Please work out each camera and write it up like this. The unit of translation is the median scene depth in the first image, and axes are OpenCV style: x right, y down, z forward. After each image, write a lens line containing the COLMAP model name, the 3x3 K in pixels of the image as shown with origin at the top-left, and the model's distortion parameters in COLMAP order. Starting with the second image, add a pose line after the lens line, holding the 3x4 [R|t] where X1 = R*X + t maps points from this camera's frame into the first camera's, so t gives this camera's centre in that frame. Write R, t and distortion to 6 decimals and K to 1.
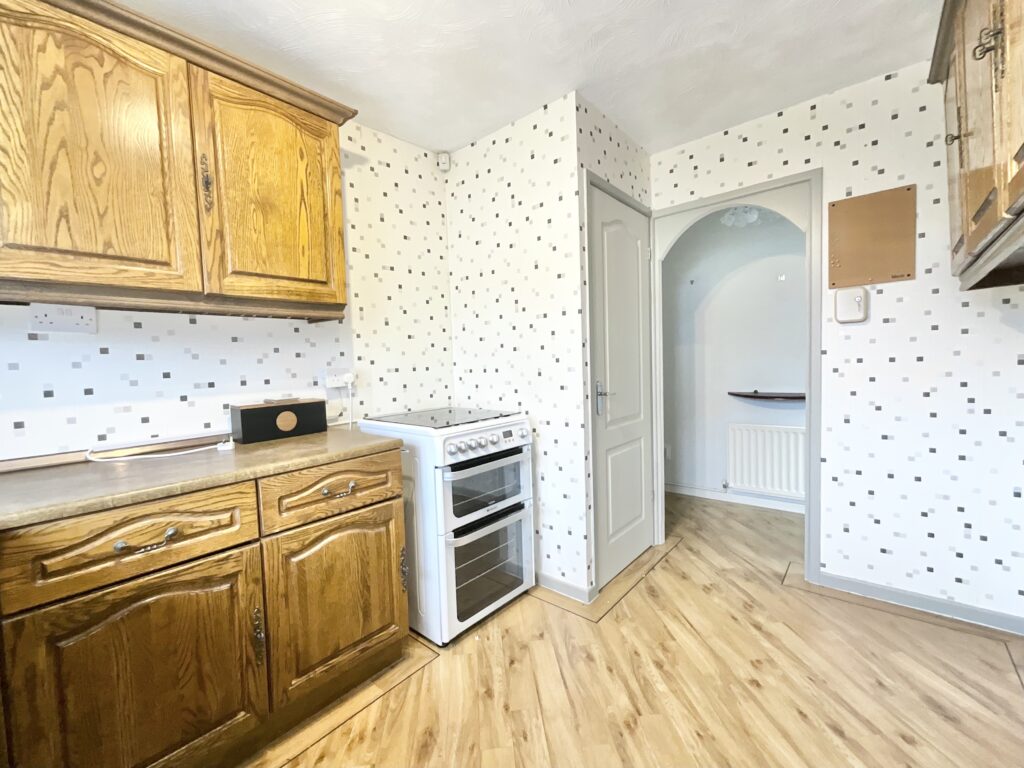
lens RADIAL K [[410.0, 0, 521.1], [0, 410.0, 383.3], [0, 0, 1]] dist [-0.006220, 0.001986]
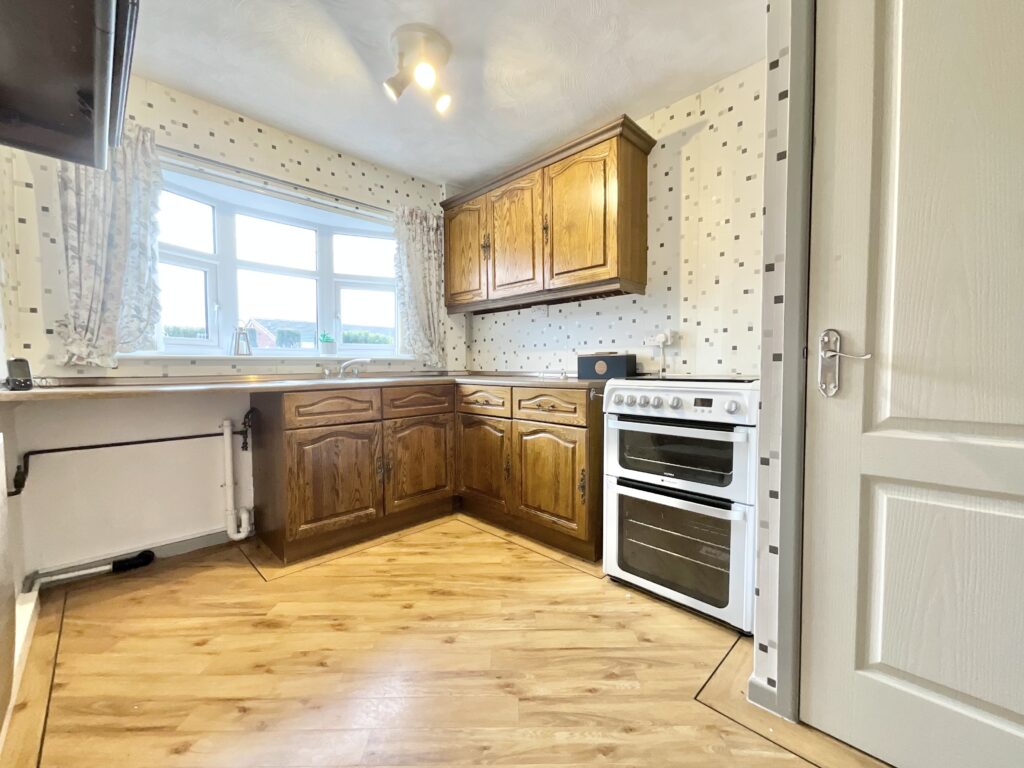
lens RADIAL K [[410.0, 0, 521.5], [0, 410.0, 379.7], [0, 0, 1]] dist [-0.006220, 0.001986]
pose [[-0.046918, 0.066463, -0.996685, 0.965888], [-0.043570, 0.996698, 0.068515, 0.053796], [0.997948, 0.046640, -0.043867, 0.867356]]
